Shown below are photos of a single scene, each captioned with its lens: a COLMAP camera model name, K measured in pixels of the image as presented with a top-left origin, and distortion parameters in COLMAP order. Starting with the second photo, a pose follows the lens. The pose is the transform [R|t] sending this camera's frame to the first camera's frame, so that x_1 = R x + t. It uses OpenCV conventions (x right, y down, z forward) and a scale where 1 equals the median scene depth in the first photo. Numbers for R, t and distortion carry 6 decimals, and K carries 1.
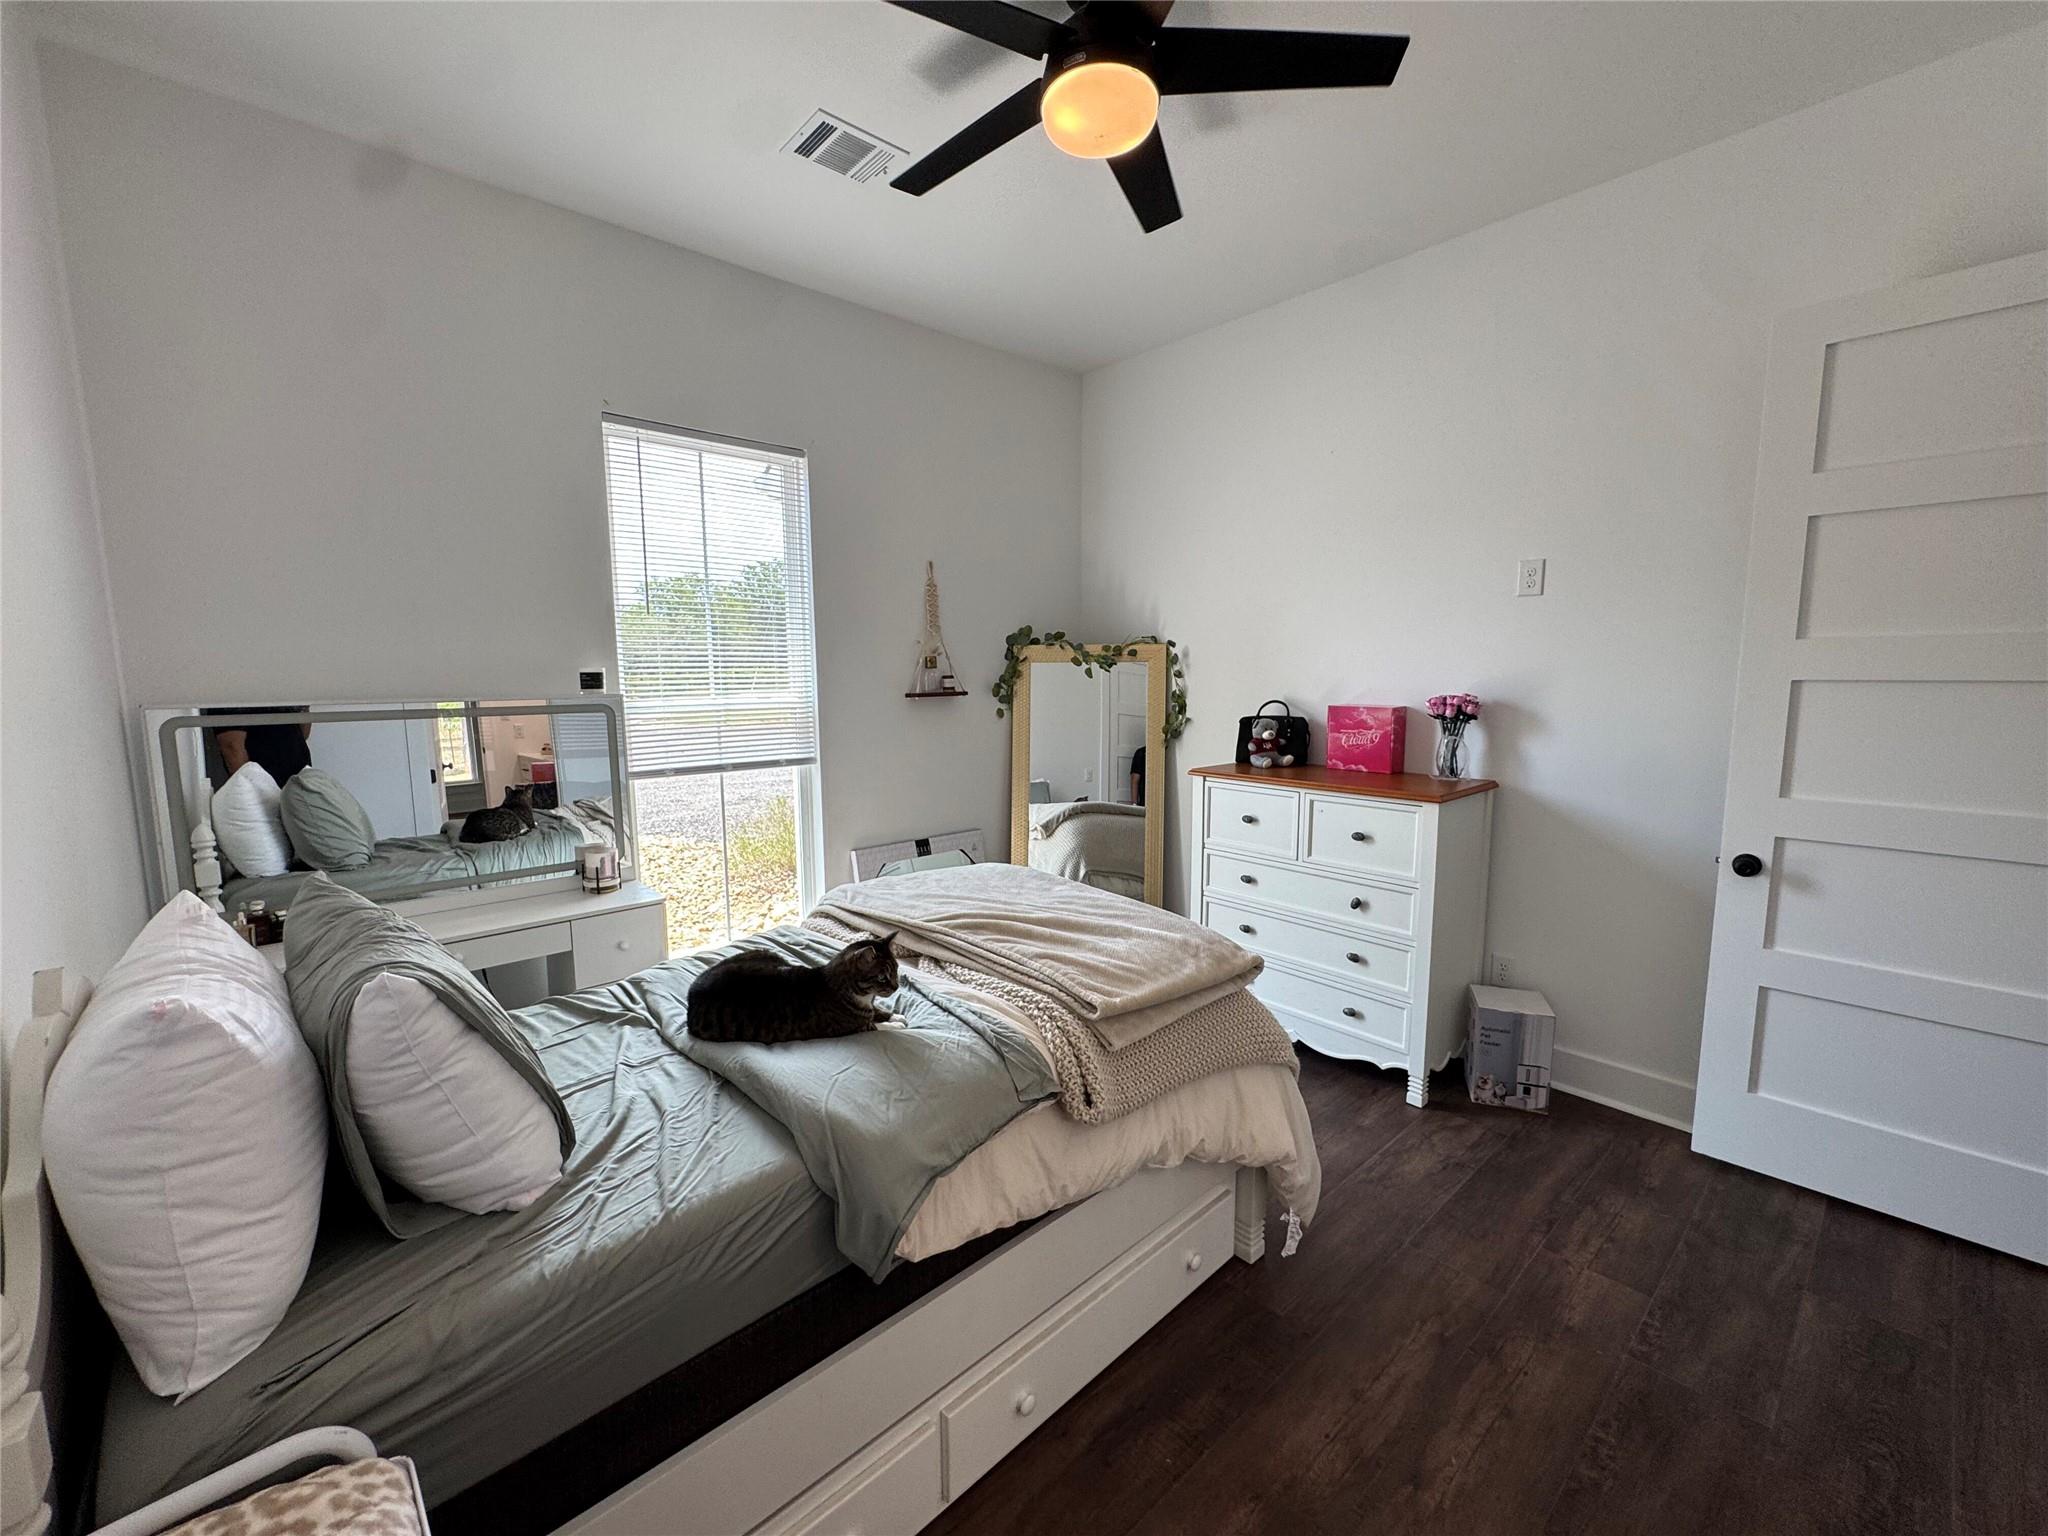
lens RADIAL K [[818.6, 0, 1030.9], [0, 818.6, 762.7], [0, 0, 1]] dist [-0.002940, 0.000491]
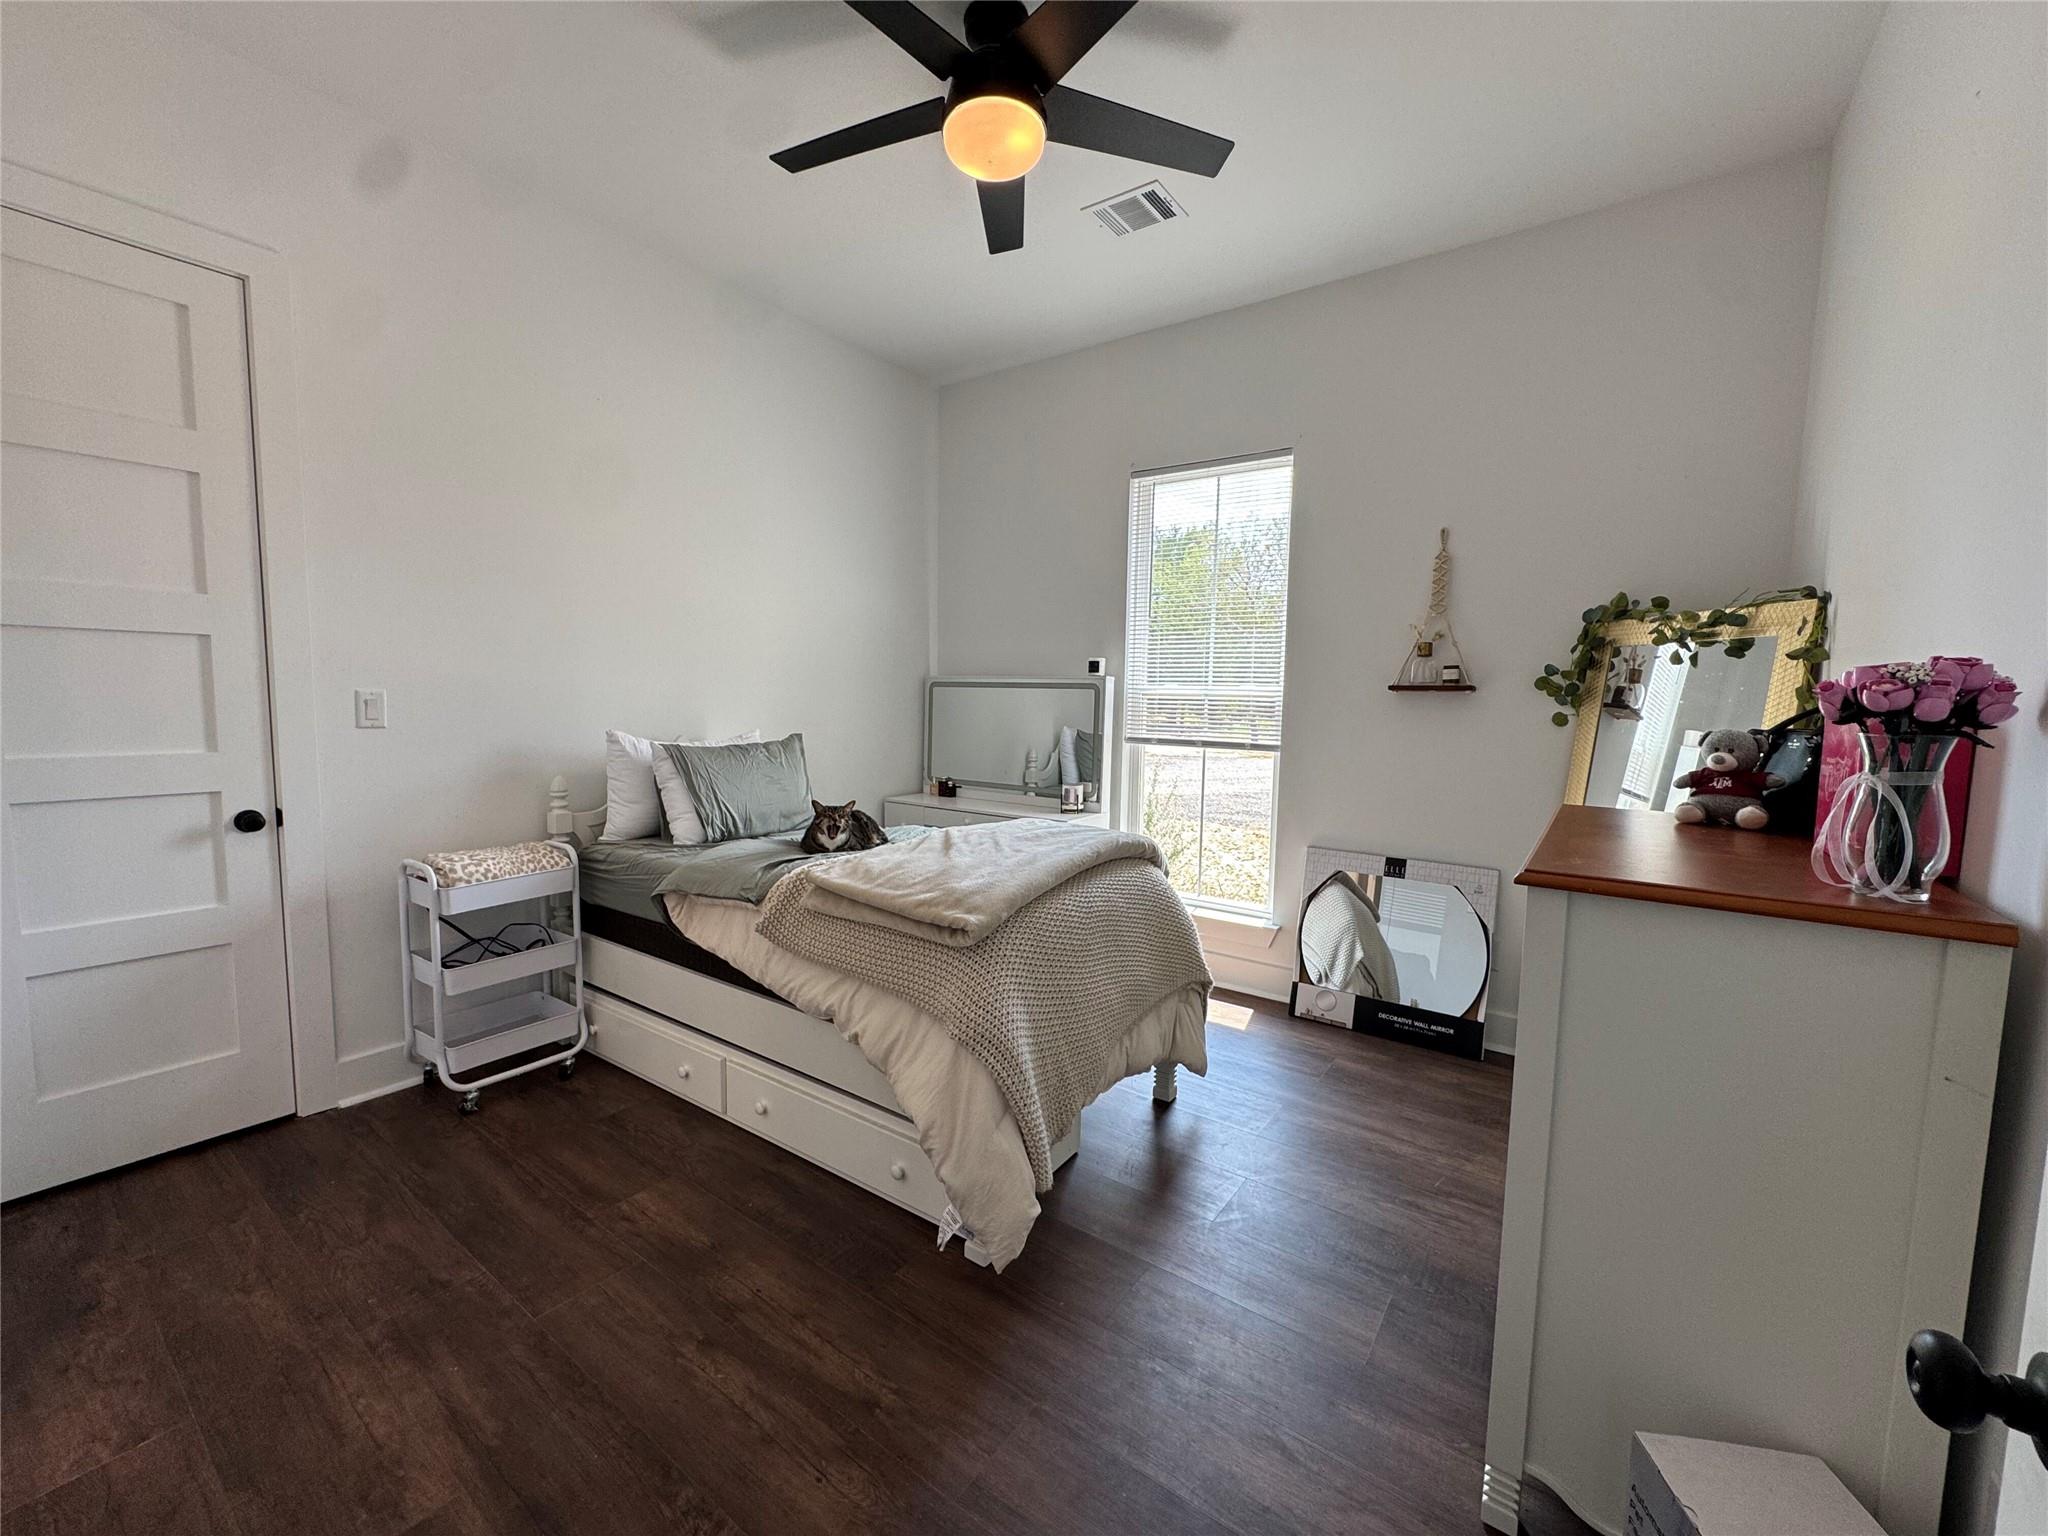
lens RADIAL K [[818.6, 0, 1031.9], [0, 818.6, 769.1], [0, 0, 1]] dist [-0.002940, 0.000491]
pose [[0.222997, 0.099791, -0.969698, 0.617076], [-0.129884, 0.988919, 0.071900, -0.009184], [0.966127, 0.109915, 0.233488, 0.427301]]
